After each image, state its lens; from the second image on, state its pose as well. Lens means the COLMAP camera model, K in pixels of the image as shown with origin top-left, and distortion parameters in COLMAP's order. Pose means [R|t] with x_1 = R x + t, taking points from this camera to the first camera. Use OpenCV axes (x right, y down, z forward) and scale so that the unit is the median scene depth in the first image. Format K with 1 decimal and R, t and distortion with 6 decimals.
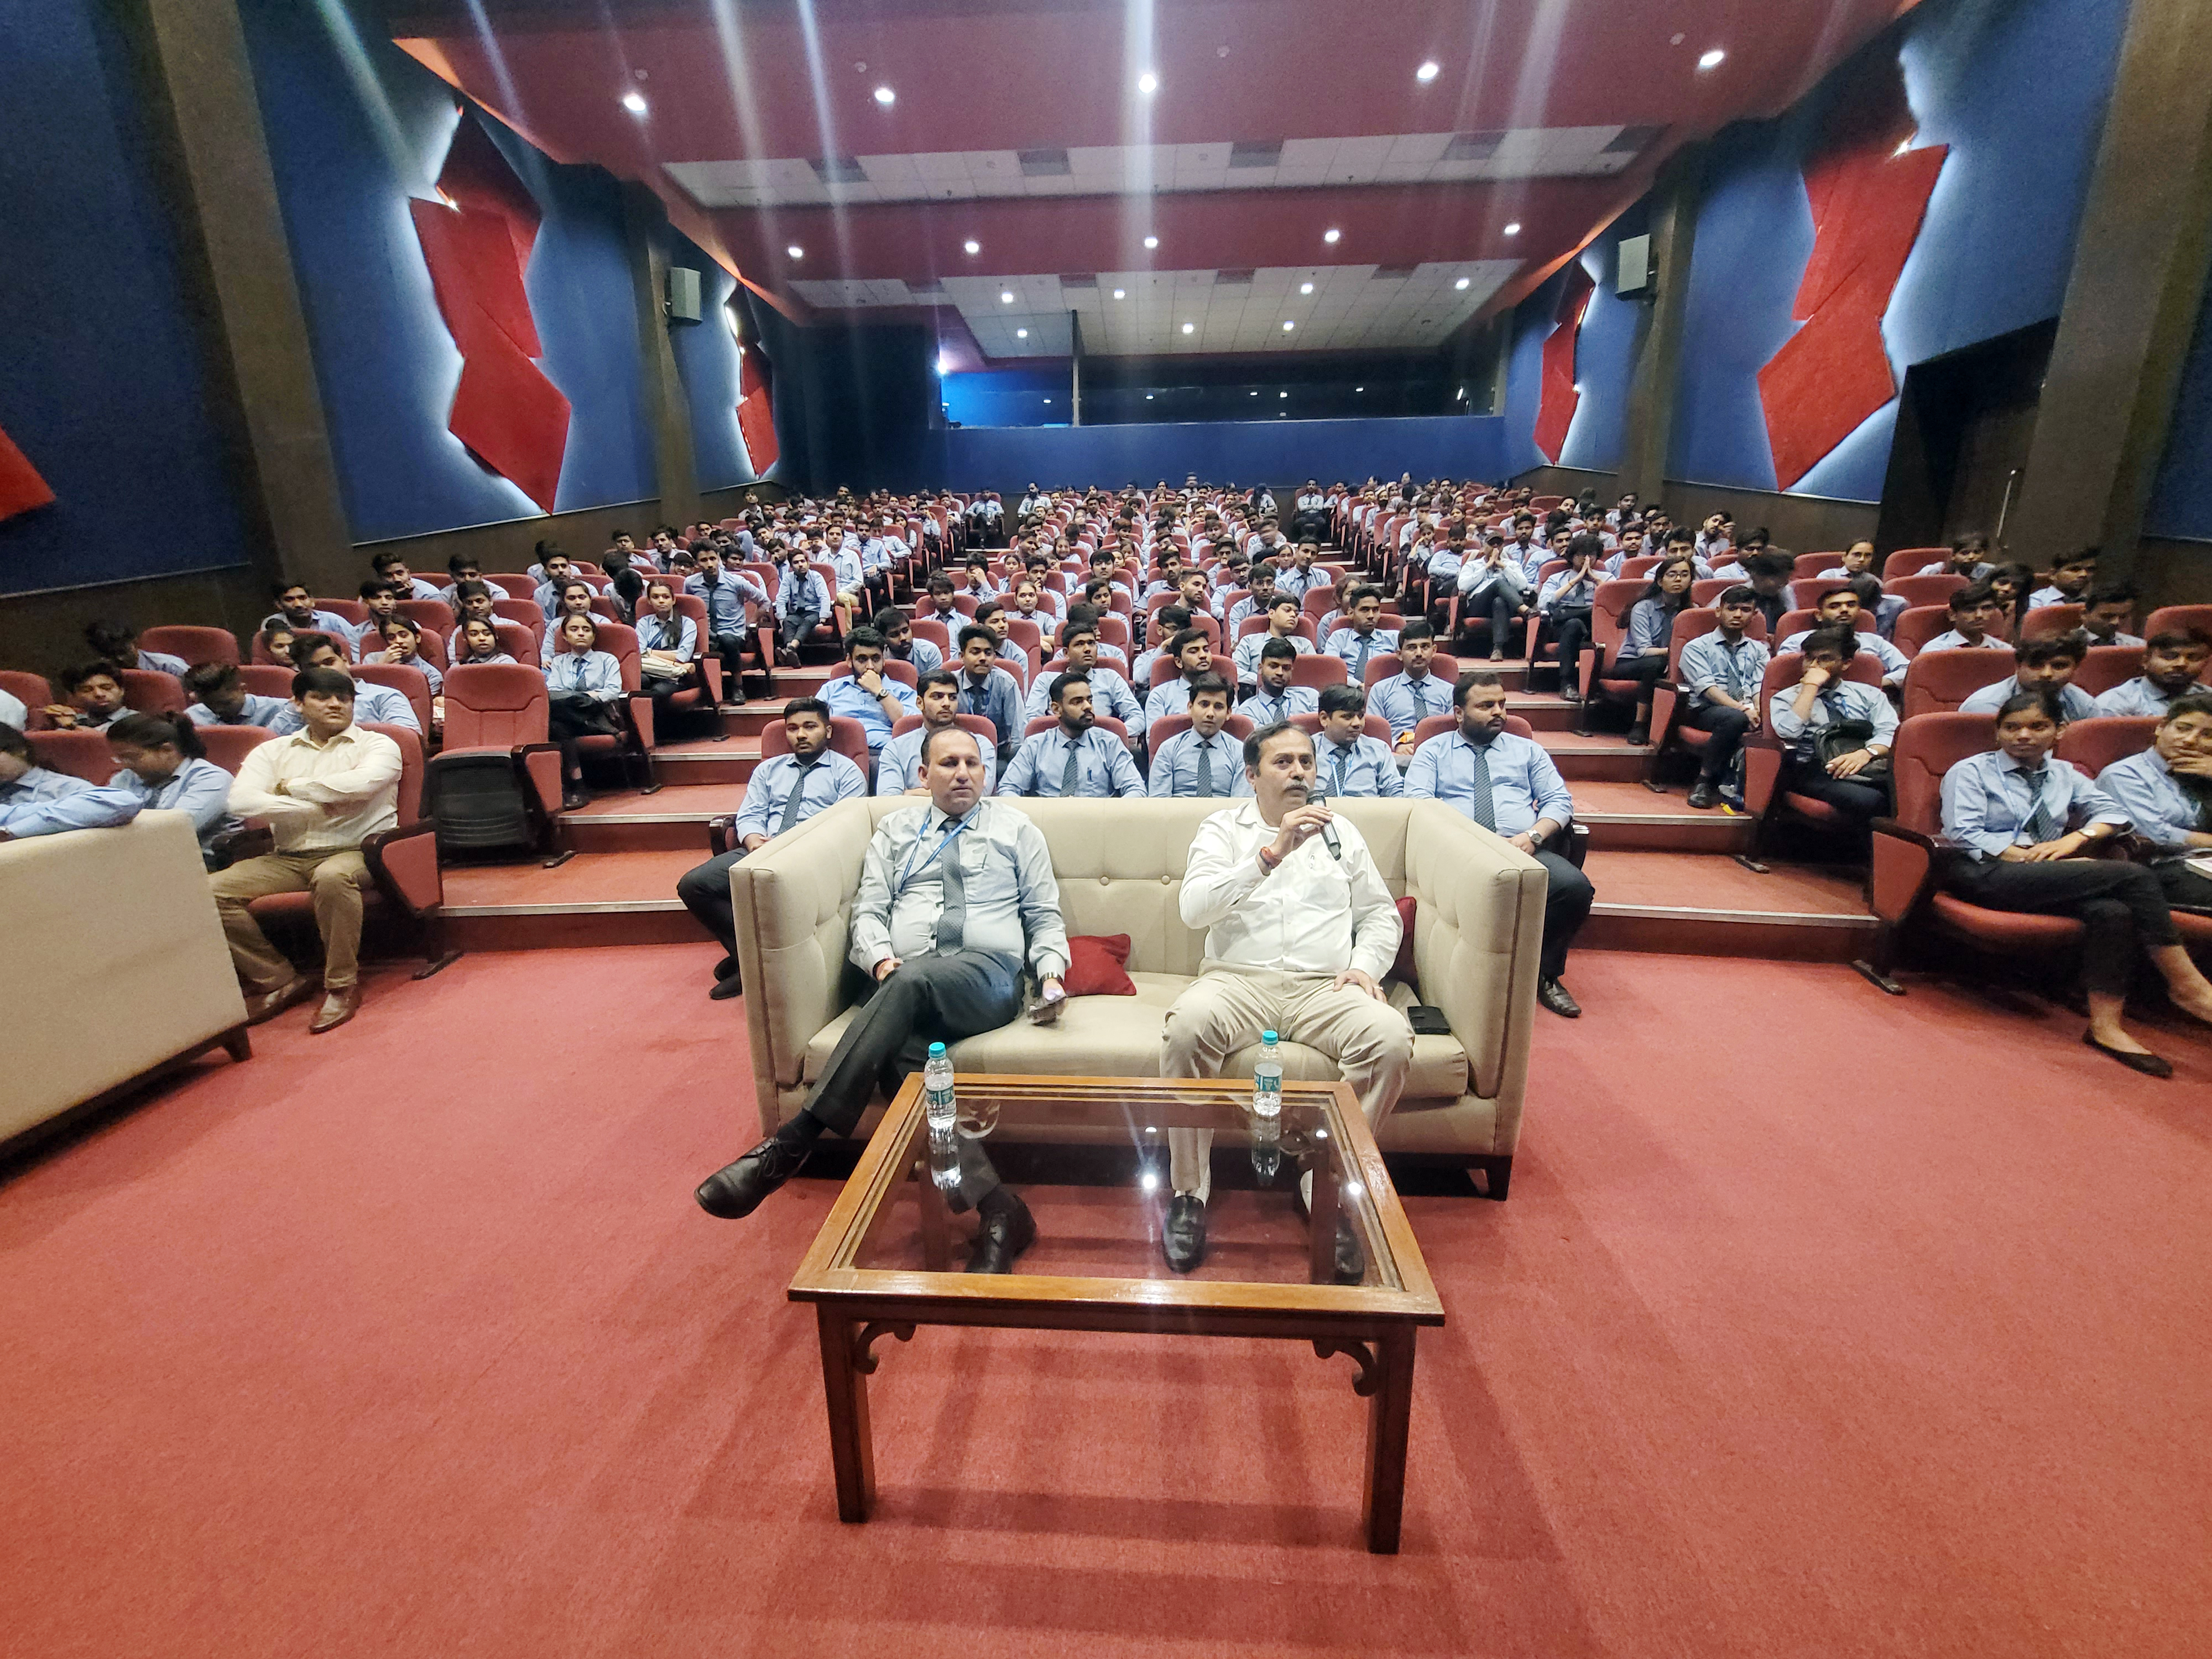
lens RADIAL K [[891.9, 0, 1106.0], [0, 891.9, 829.5], [0, 0, 1]] dist [0.012416, -0.000059]
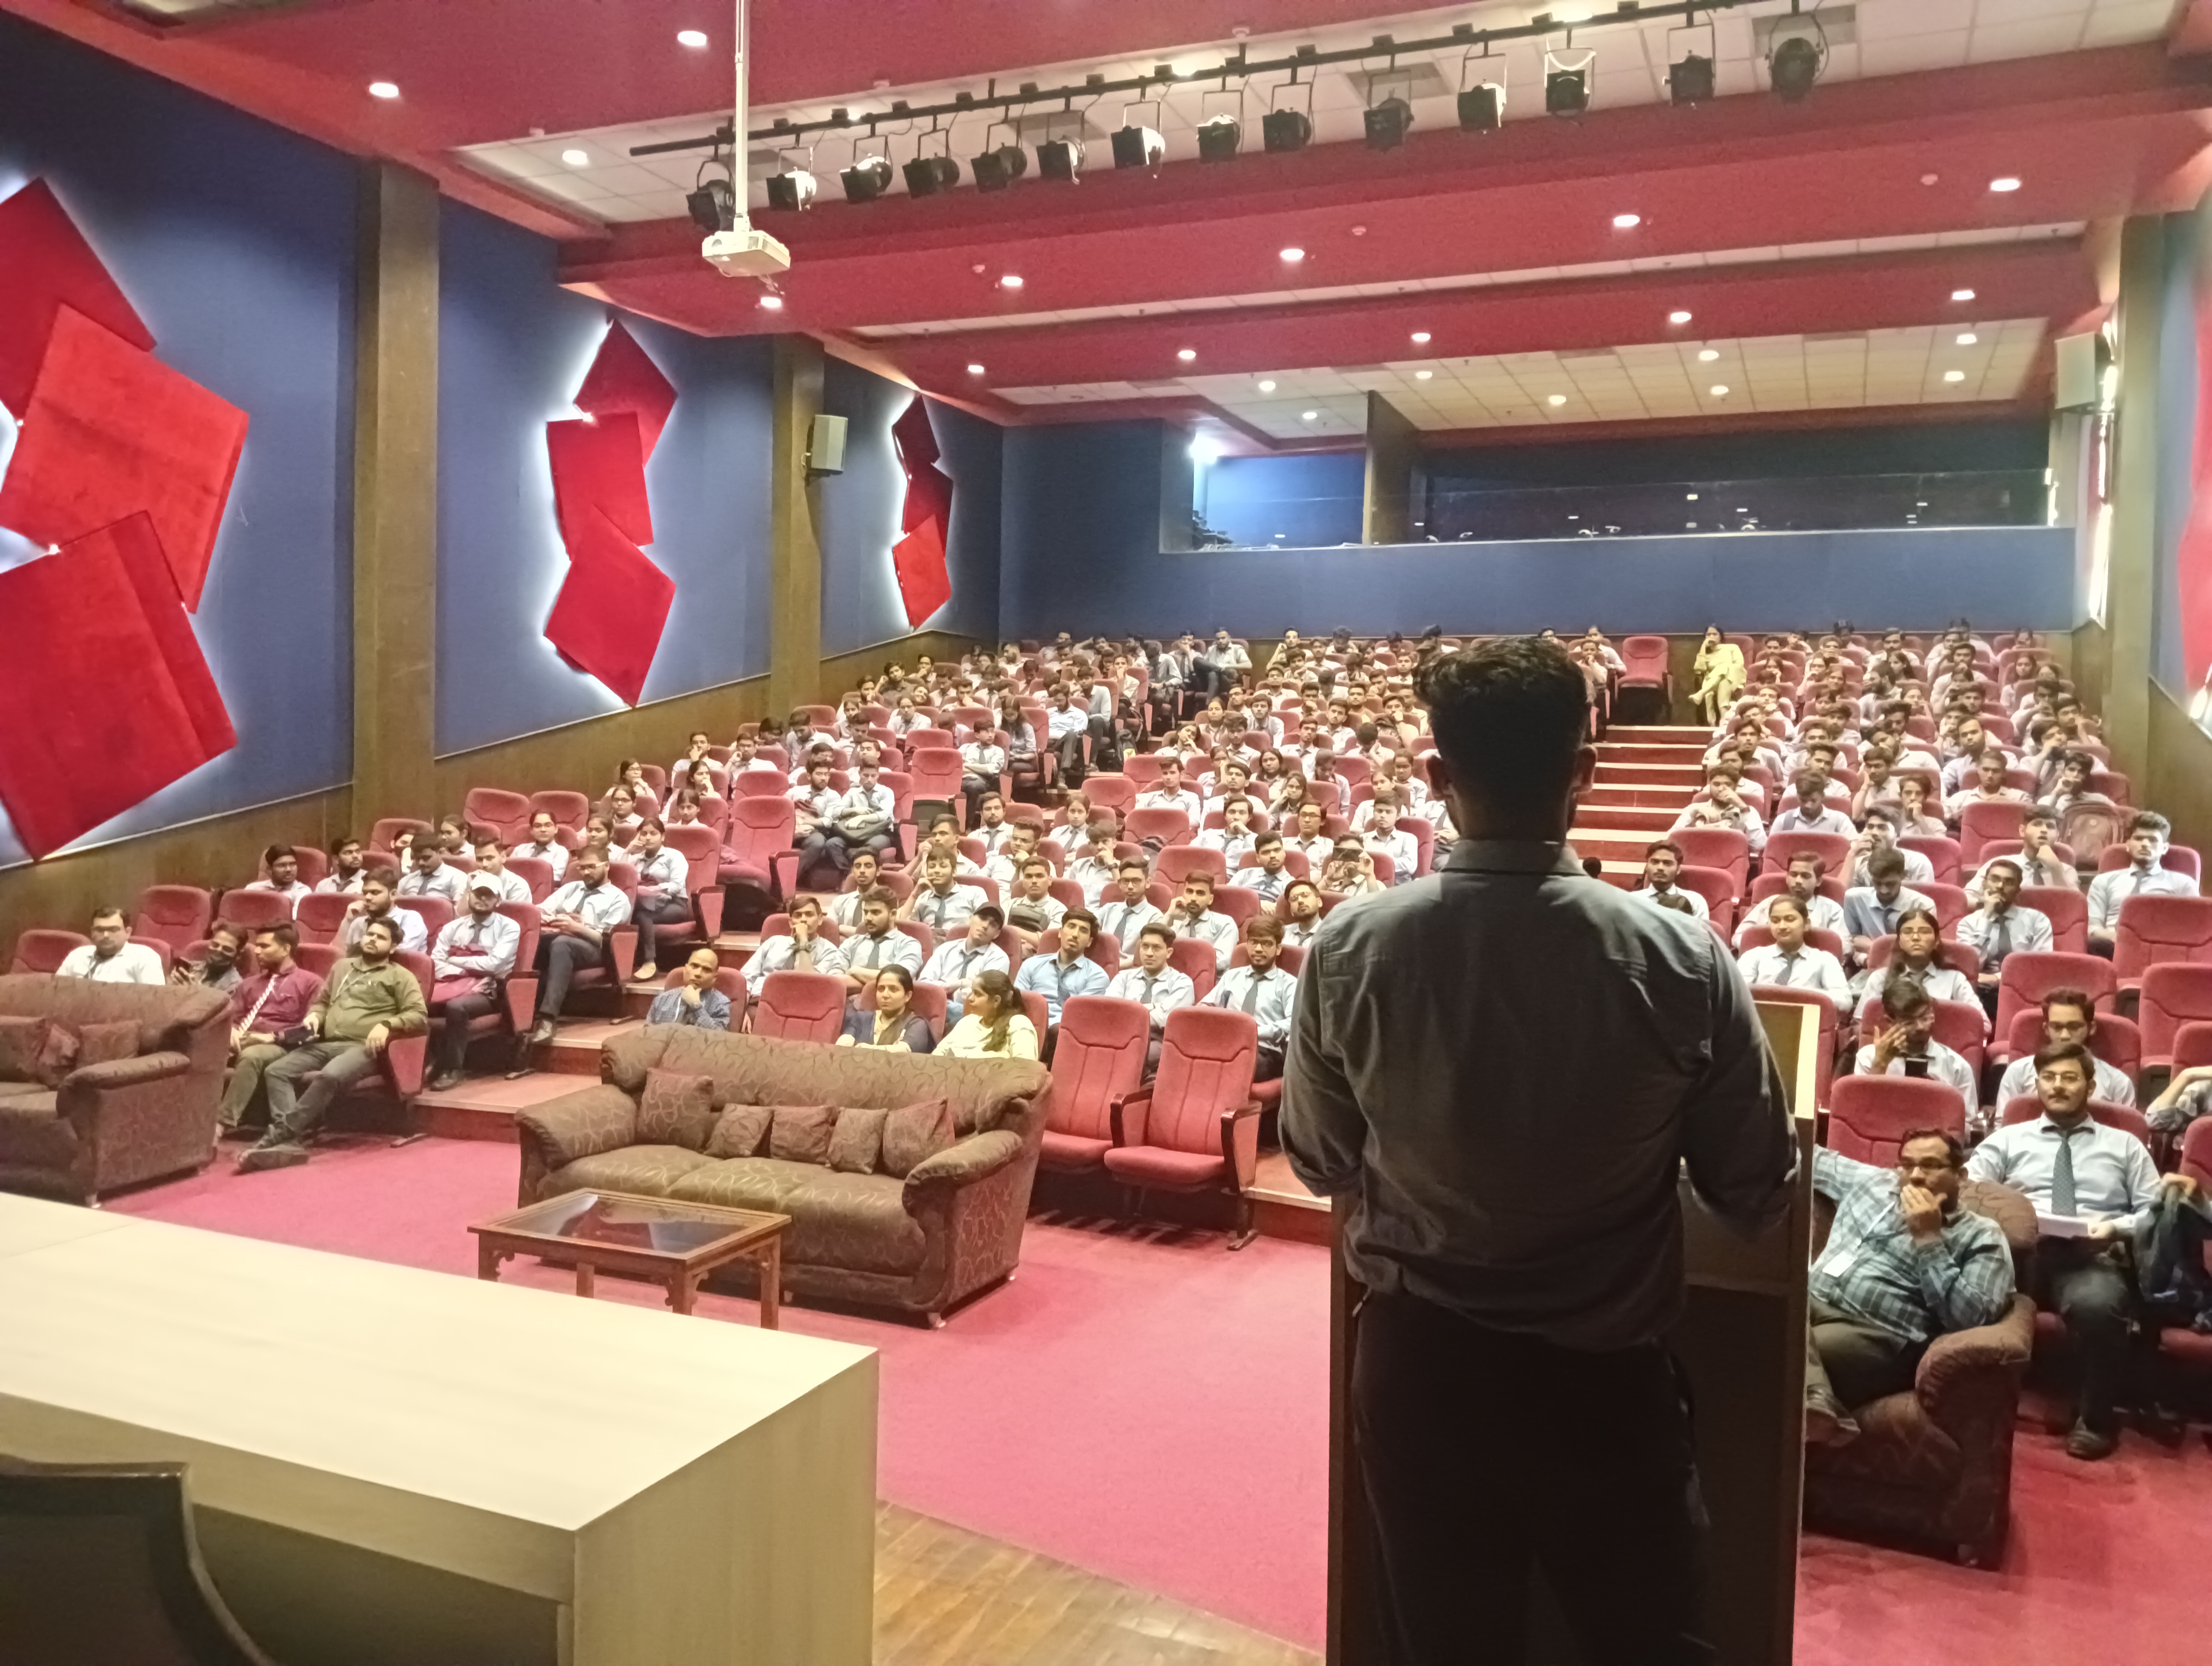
lens RADIAL K [[1711.0, 0, 1106.0], [0, 1711.0, 833.0], [0, 0, 1]] dist [0.087069, 0.000463]
pose [[0.944638, 0.051668, -0.324020, 0.408395], [-0.110961, 0.979645, -0.167280, 0.009744], [0.308781, 0.193973, 0.931144, -0.454995]]
